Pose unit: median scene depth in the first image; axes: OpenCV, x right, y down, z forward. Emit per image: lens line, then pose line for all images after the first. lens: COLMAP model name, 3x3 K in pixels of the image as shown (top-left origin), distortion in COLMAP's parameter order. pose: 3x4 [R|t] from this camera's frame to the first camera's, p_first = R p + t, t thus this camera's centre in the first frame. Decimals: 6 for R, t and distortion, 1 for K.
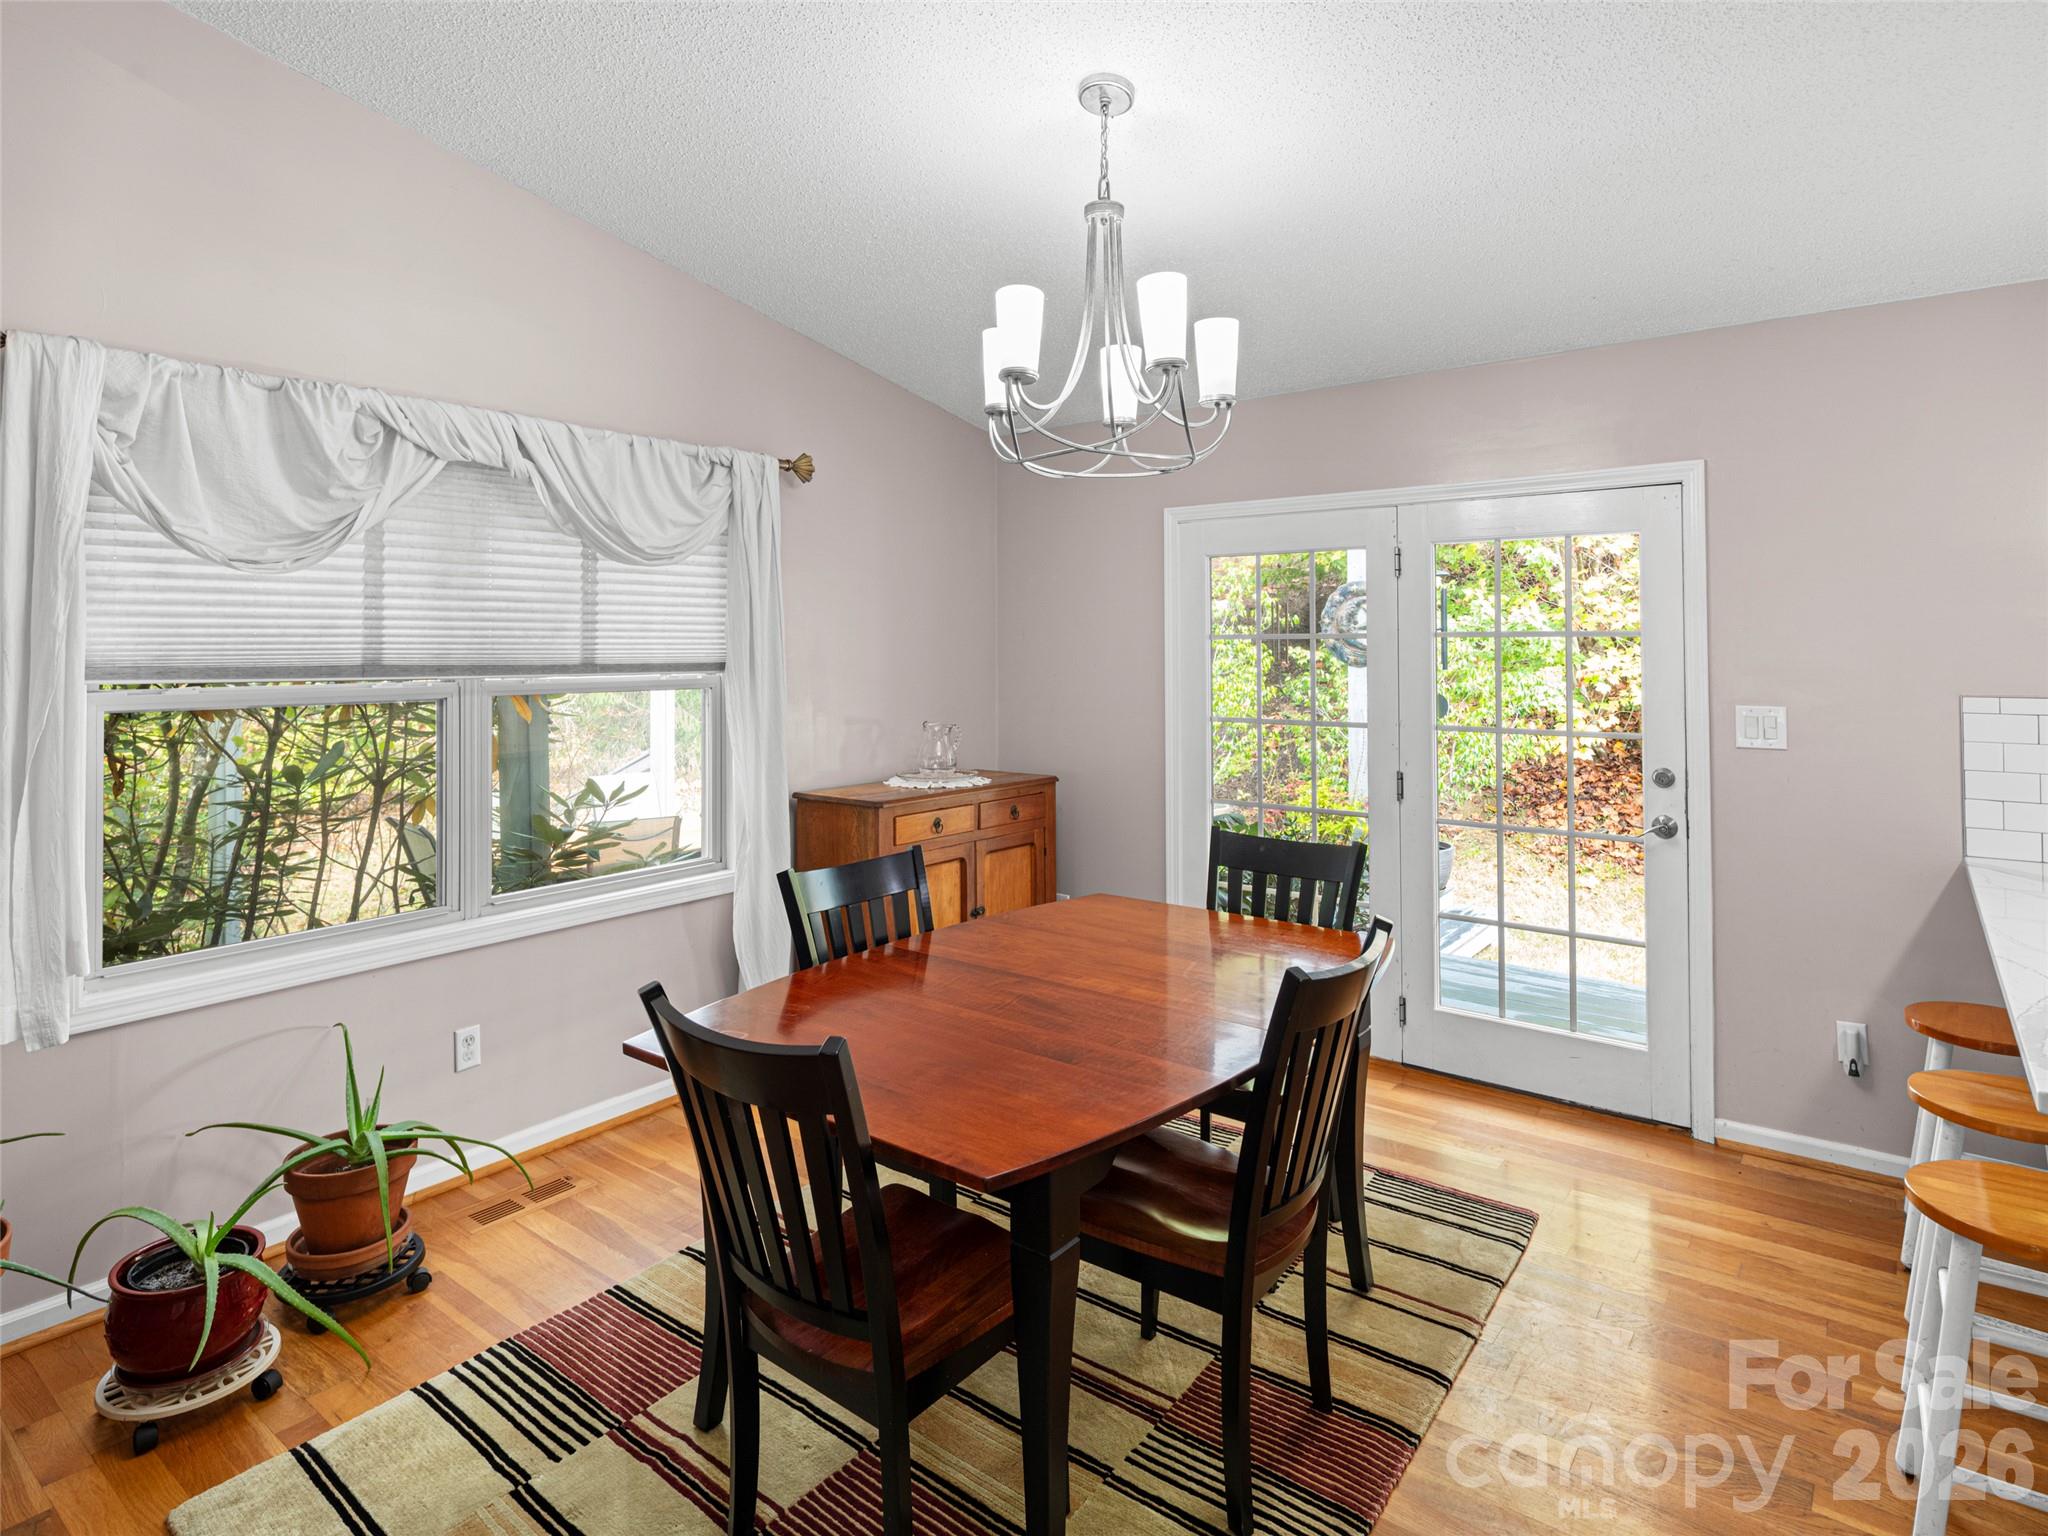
lens RADIAL K [[1118.3, 0, 1030.0], [0, 1118.3, 624.6], [0, 0, 1]] dist [0.002223, 0.000552]
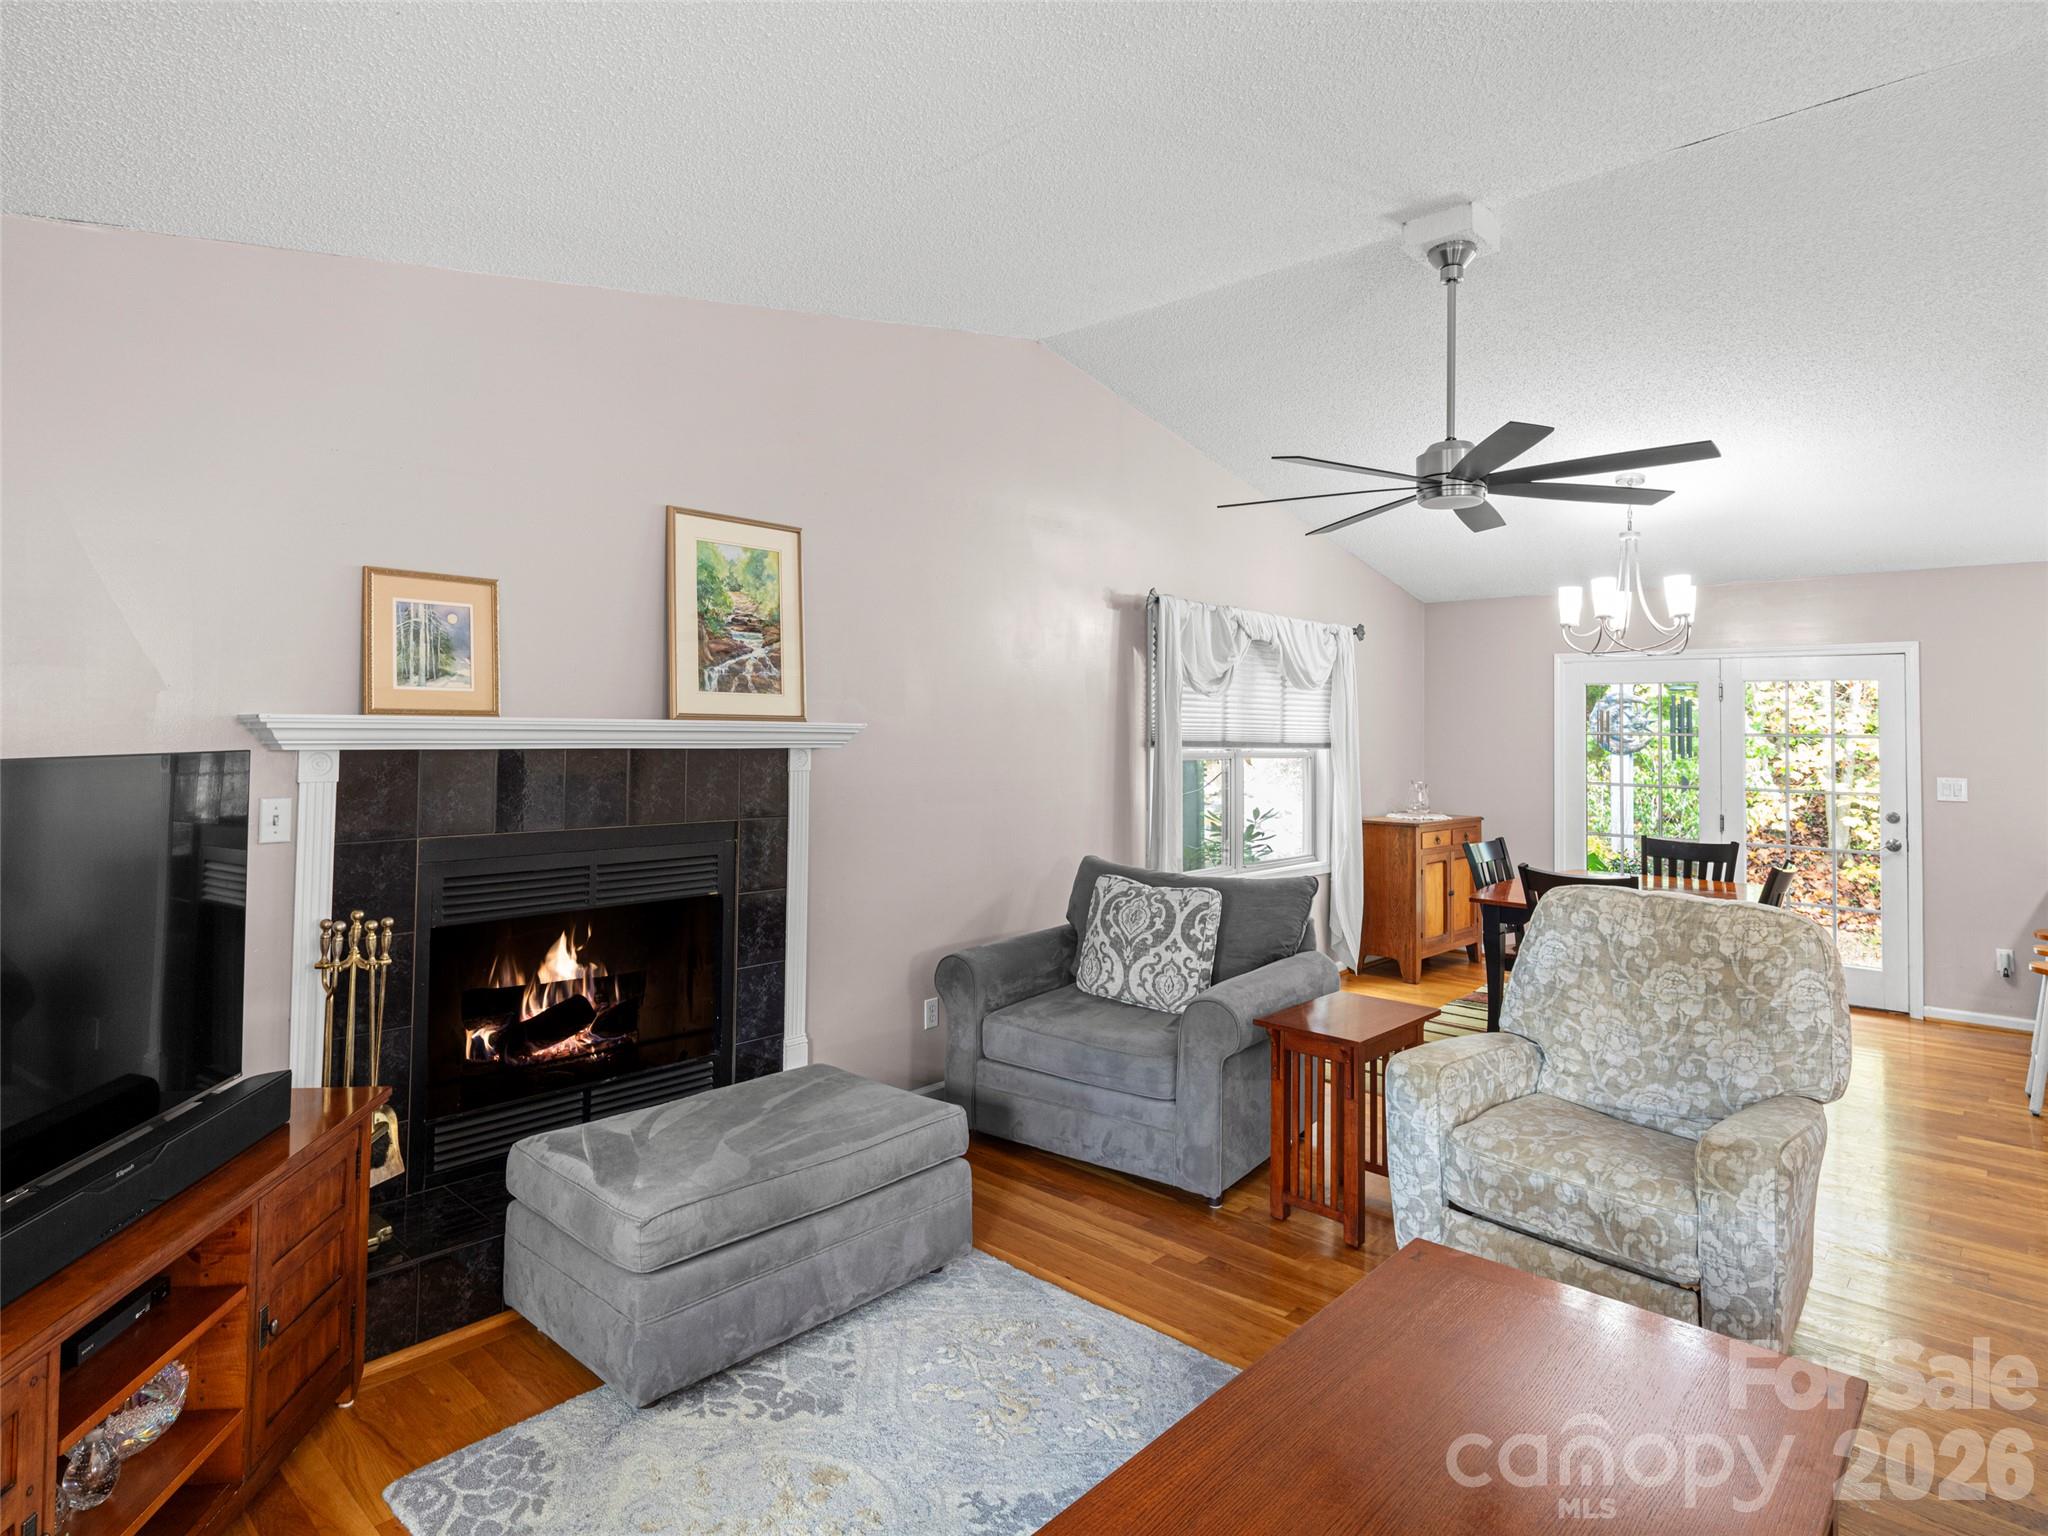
lens RADIAL K [[1120.7, 0, 1030.5], [0, 1120.7, 688.8], [0, 0, 1]] dist [0.001652, -0.000017]
pose [[0.996439, 0.015152, -0.082942, -0.663011], [-0.016553, 0.999731, -0.016233, -0.017472], [0.082674, 0.017548, 0.996422, -0.905577]]
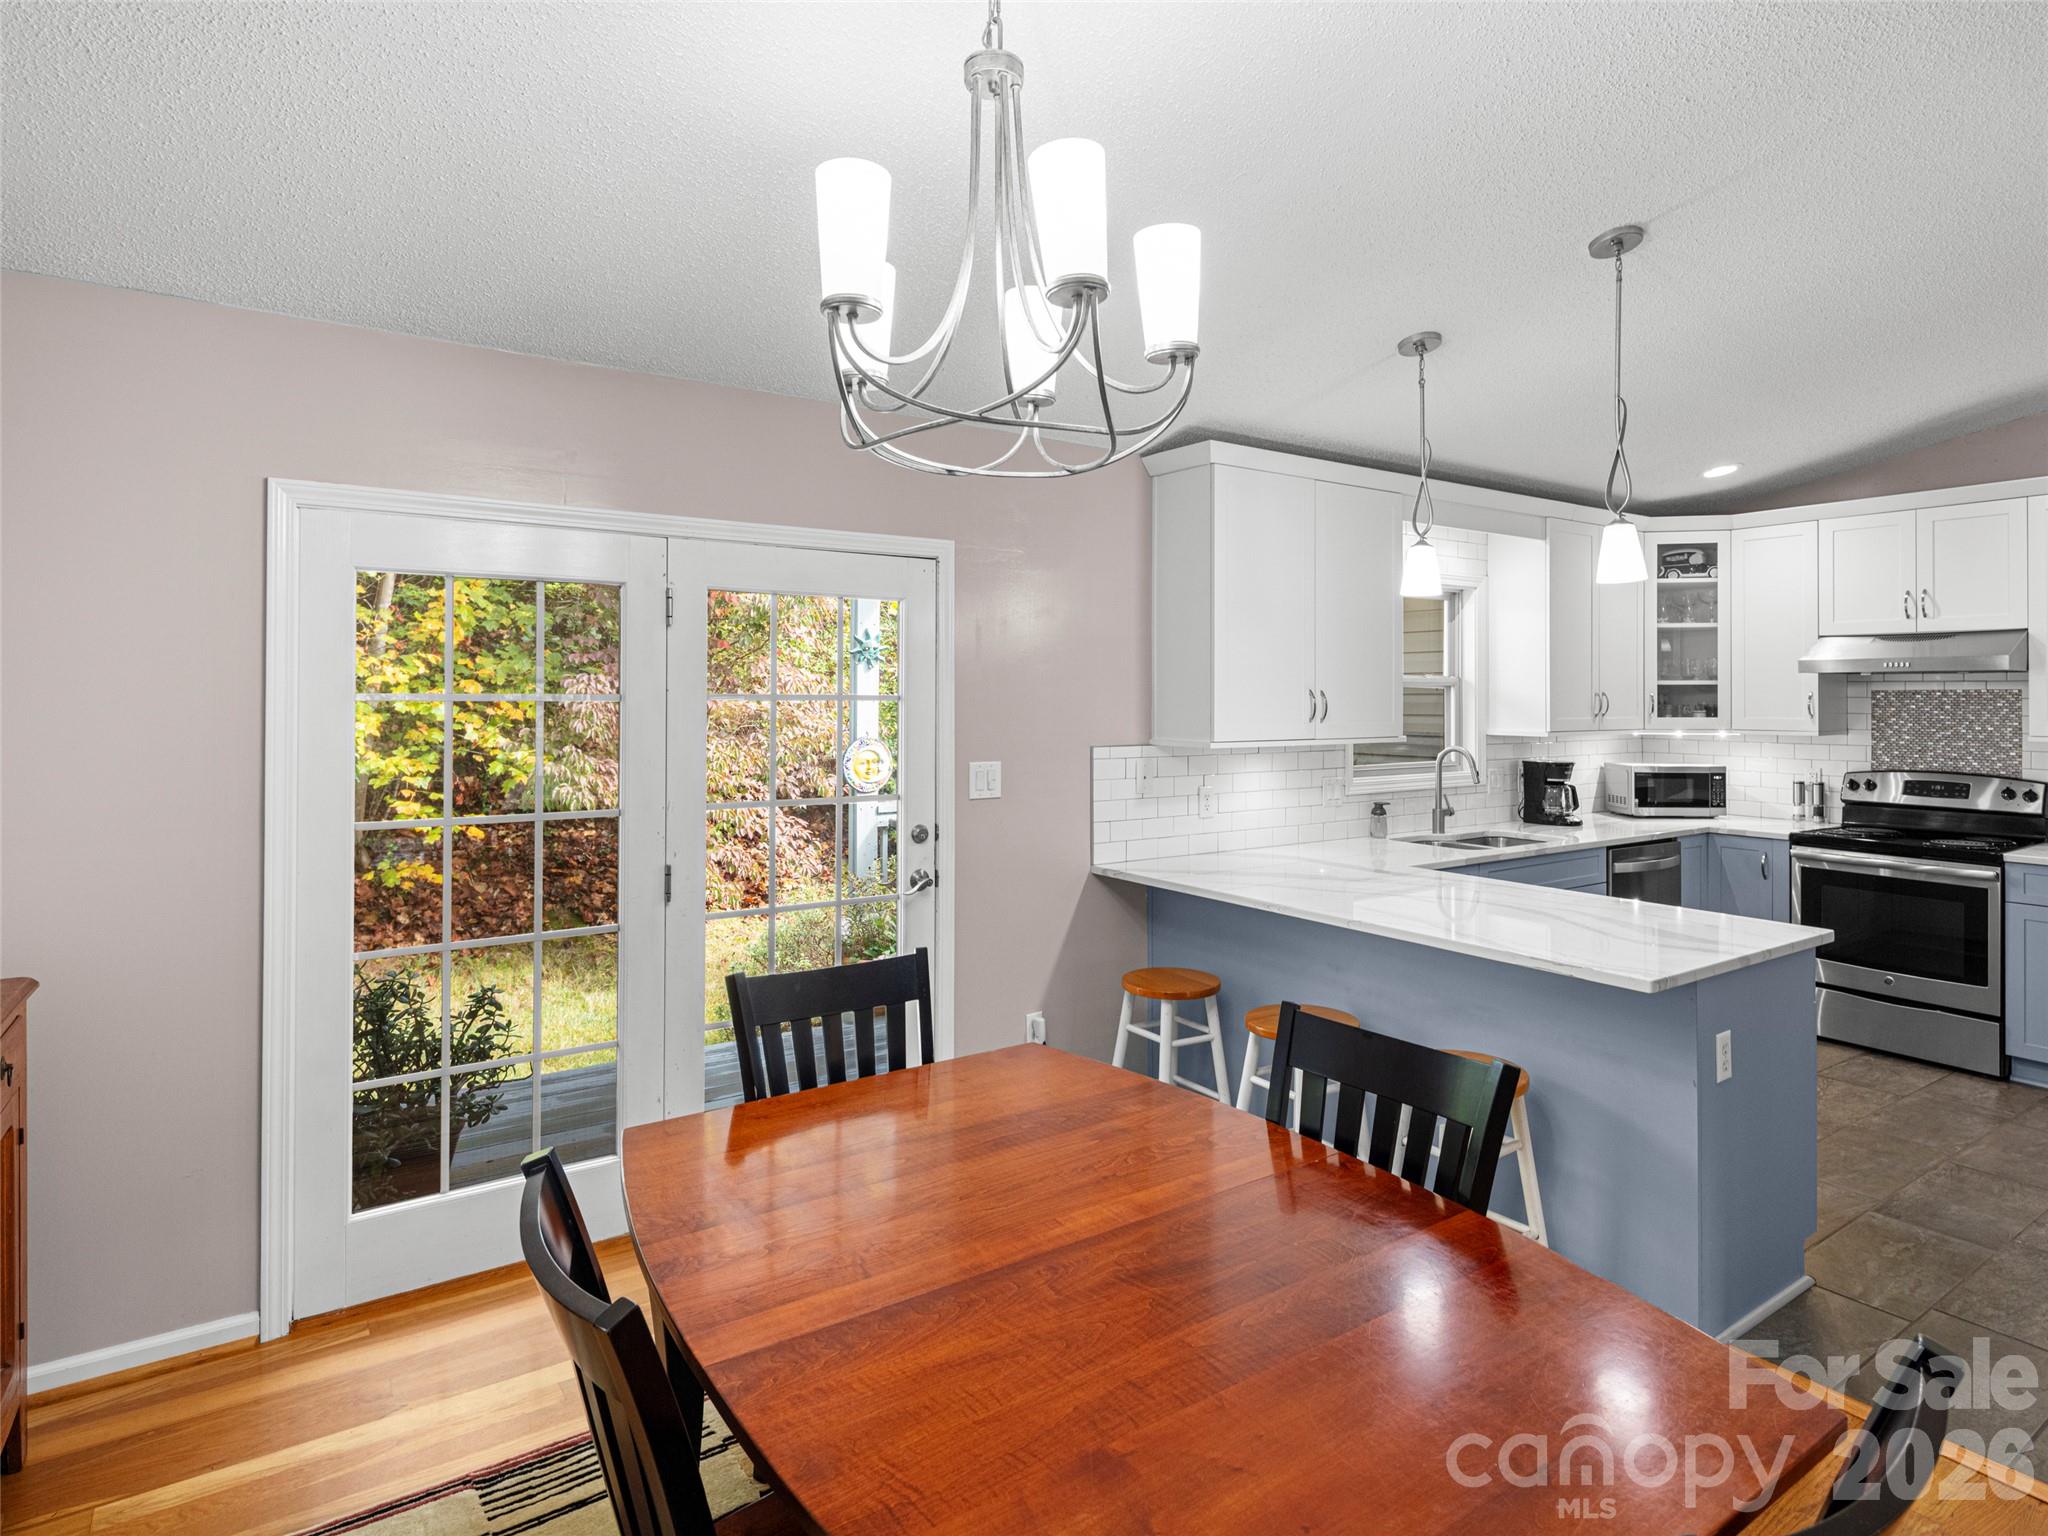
lens RADIAL K [[1120.7, 0, 1030.5], [0, 1120.7, 688.8], [0, 0, 1]] dist [0.001652, -0.000017]
pose [[0.306623, 0.009657, 0.951782, -0.417619], [-0.021934, 0.999755, -0.003077, -0.000321], [-0.951578, -0.019933, 0.306760, 0.575151]]
